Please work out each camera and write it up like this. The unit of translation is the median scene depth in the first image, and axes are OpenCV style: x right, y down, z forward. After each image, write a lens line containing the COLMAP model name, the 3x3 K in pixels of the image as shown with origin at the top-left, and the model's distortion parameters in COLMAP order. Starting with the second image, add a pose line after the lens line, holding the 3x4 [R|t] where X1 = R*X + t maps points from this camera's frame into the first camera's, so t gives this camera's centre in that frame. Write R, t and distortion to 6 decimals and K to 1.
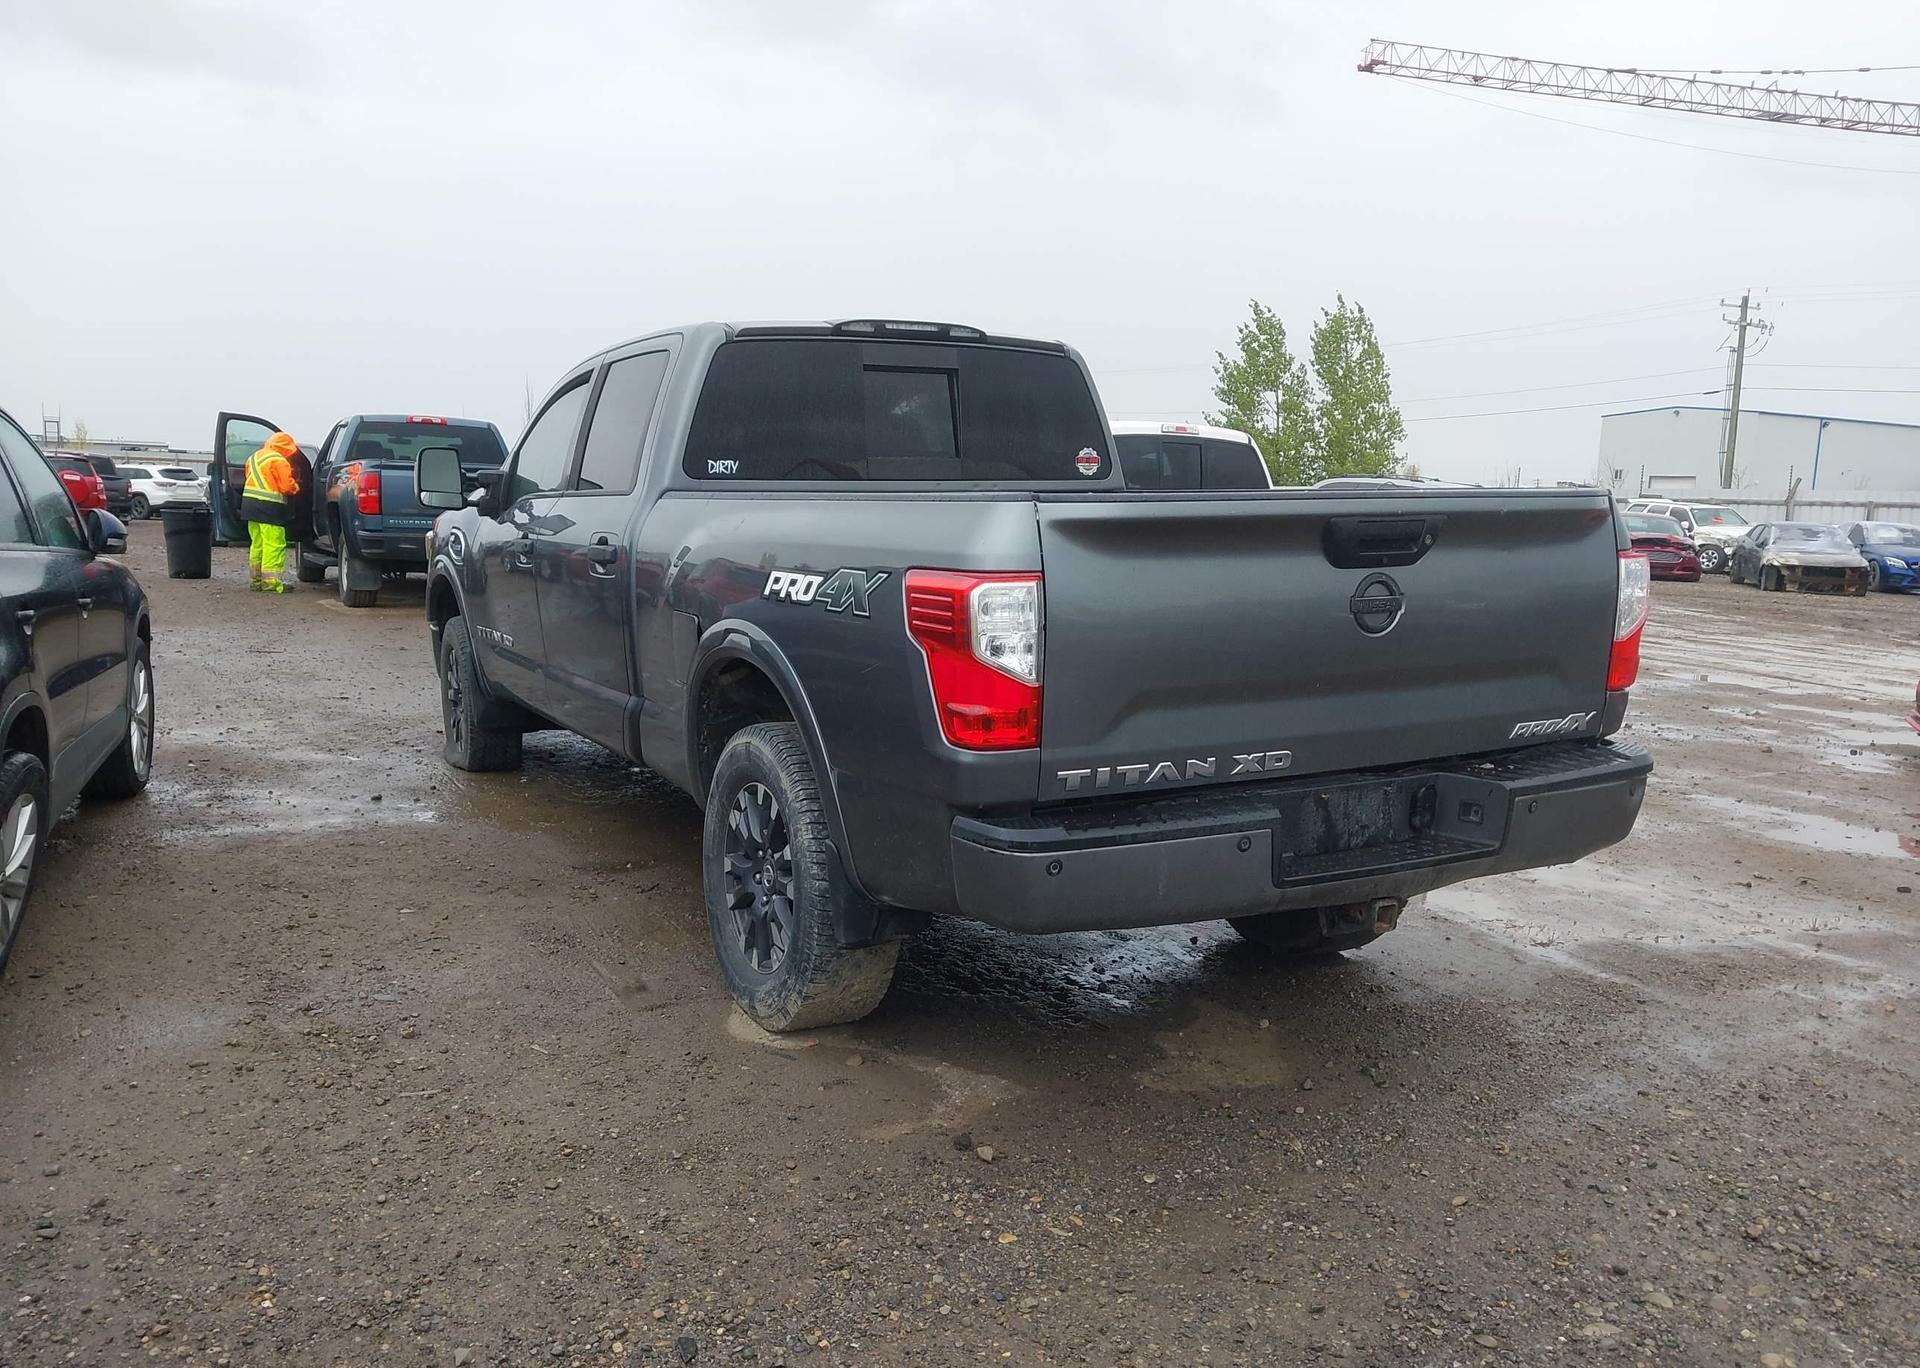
lens RADIAL K [[1502.3, 0, 966.7], [0, 1502.3, 811.5], [0, 0, 1]] dist [0.010660, -0.011239]
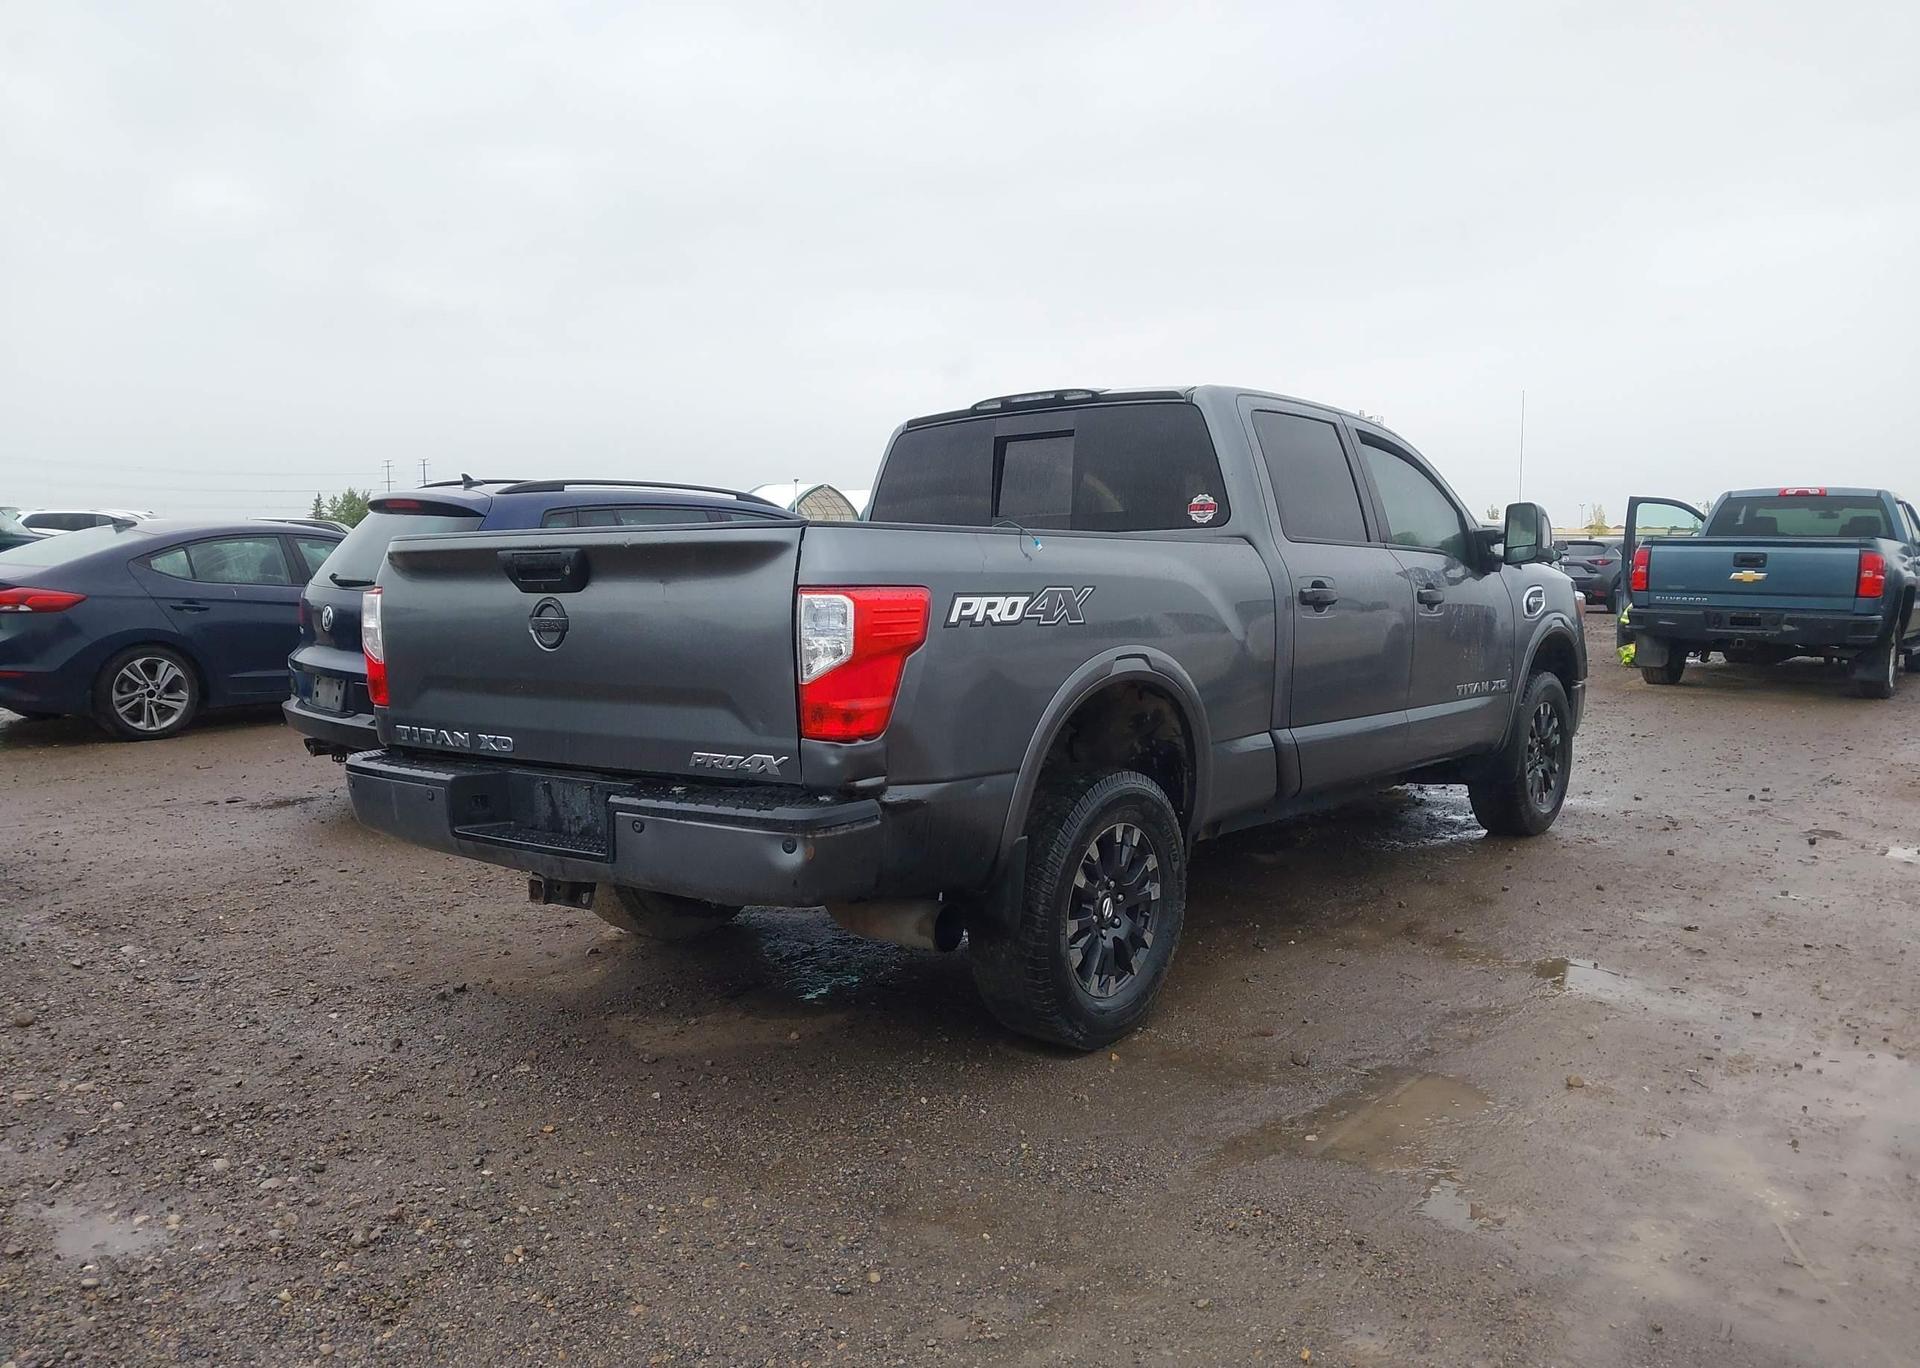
lens RADIAL K [[1519.9, 0, 949.8], [0, 1519.9, 767.9], [0, 0, 1]] dist [0.014681, -0.002927]
pose [[0.374378, 0.102932, -0.921546, 1.134335], [-0.185643, 0.982019, 0.034269, -0.094762], [0.908503, 0.158249, 0.386755, 0.635500]]
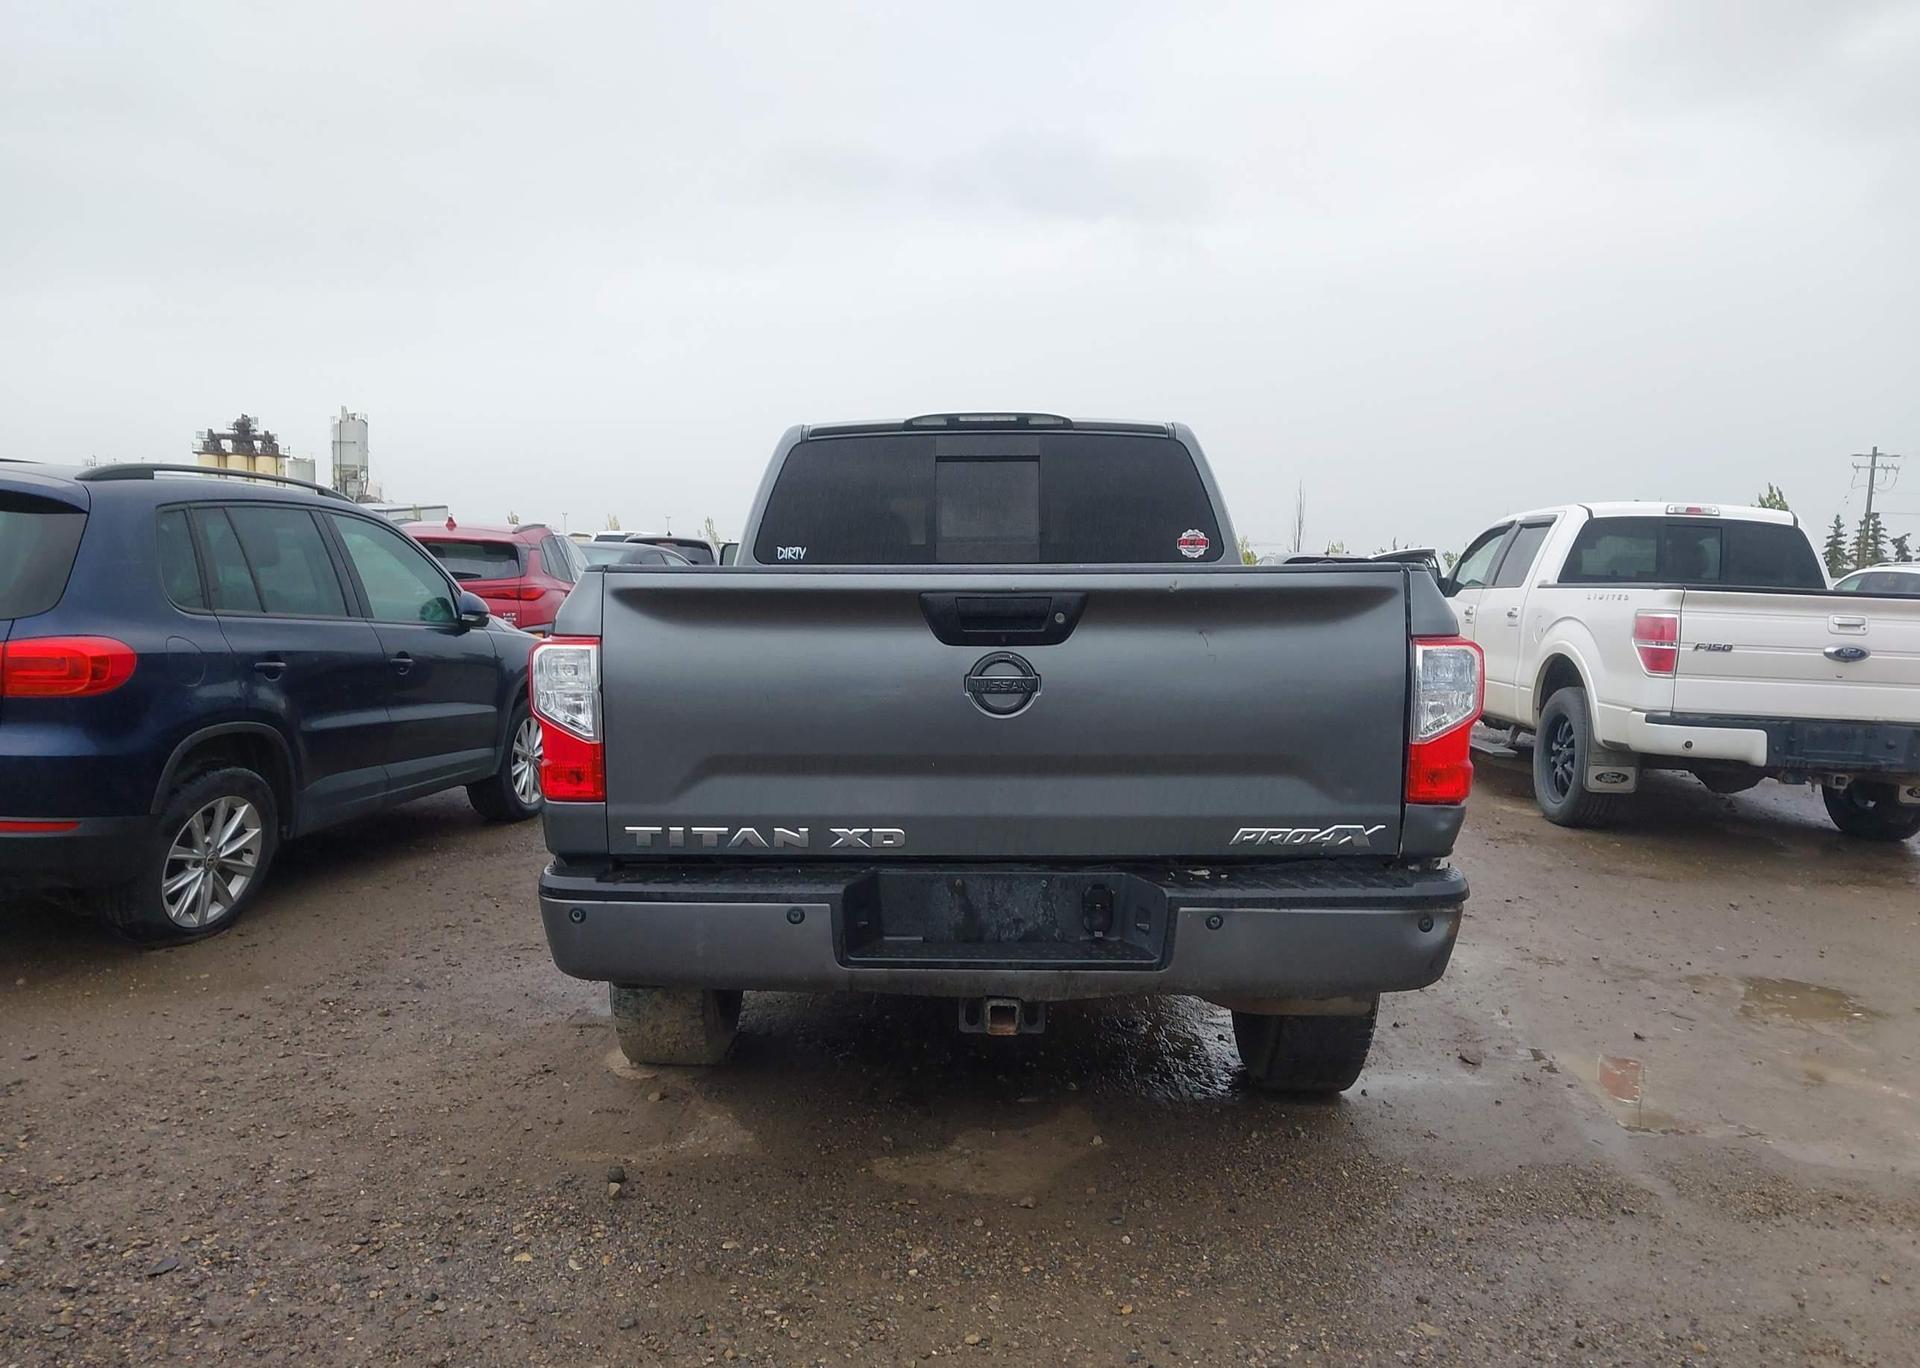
lens RADIAL K [[1519.9, 0, 949.8], [0, 1519.9, 767.9], [0, 0, 1]] dist [0.014681, -0.002927]
pose [[0.861824, 0.057946, -0.503886, 0.550572], [-0.103822, 0.992571, -0.063429, -0.015874], [0.496467, 0.106979, 0.861438, 0.125421]]
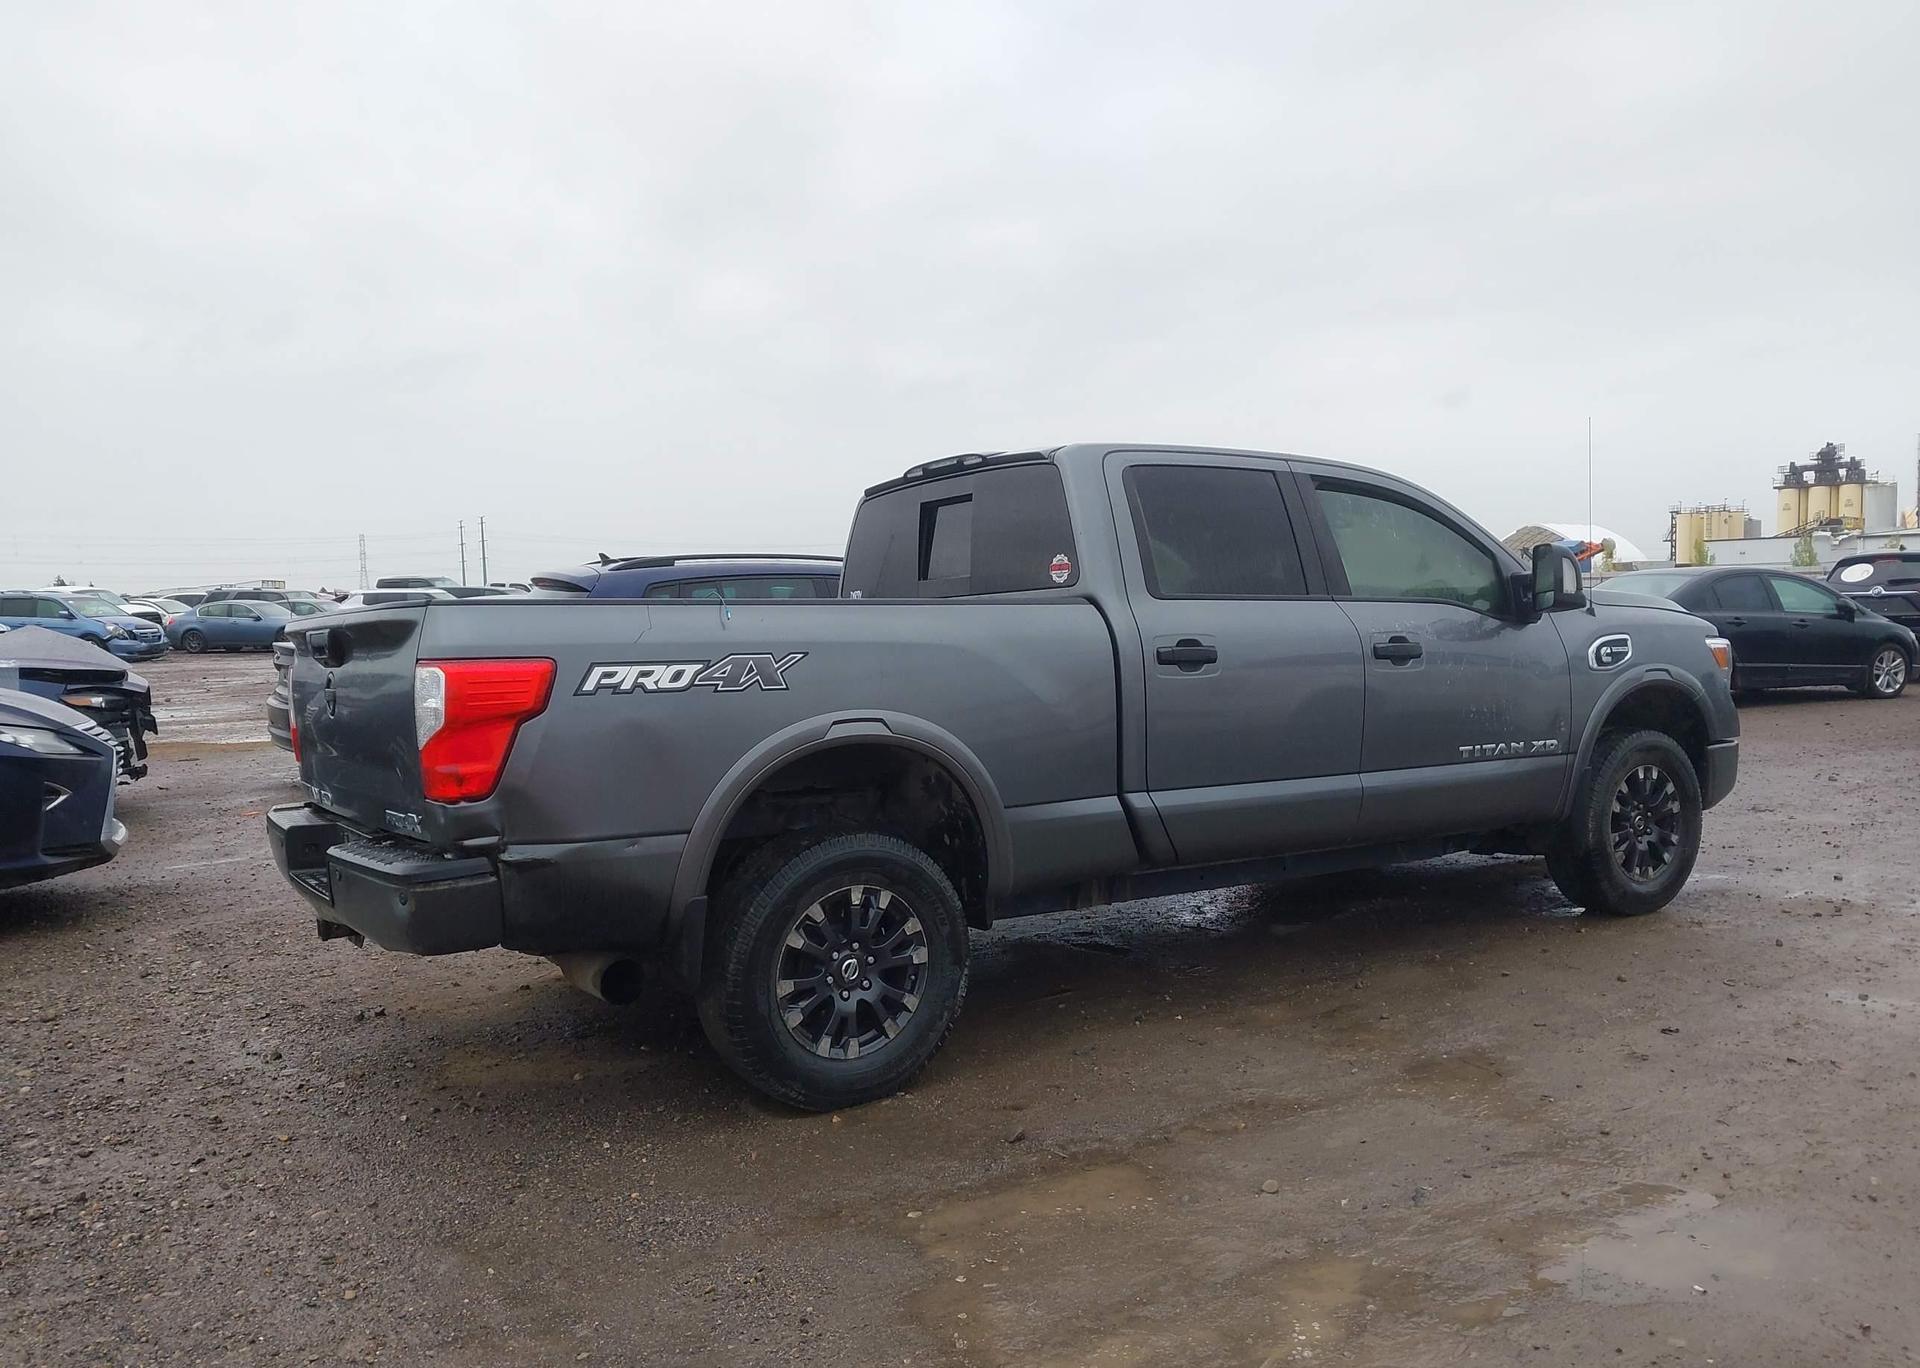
lens RADIAL K [[1503.7, 0, 998.2], [0, 1503.7, 760.3], [0, 0, 1]] dist [0.103307, -0.003287]
pose [[0.088091, 0.074449, -0.993326, 1.252537], [-0.188368, 0.980456, 0.056779, -0.200716], [0.978140, 0.182109, 0.100393, 1.102451]]
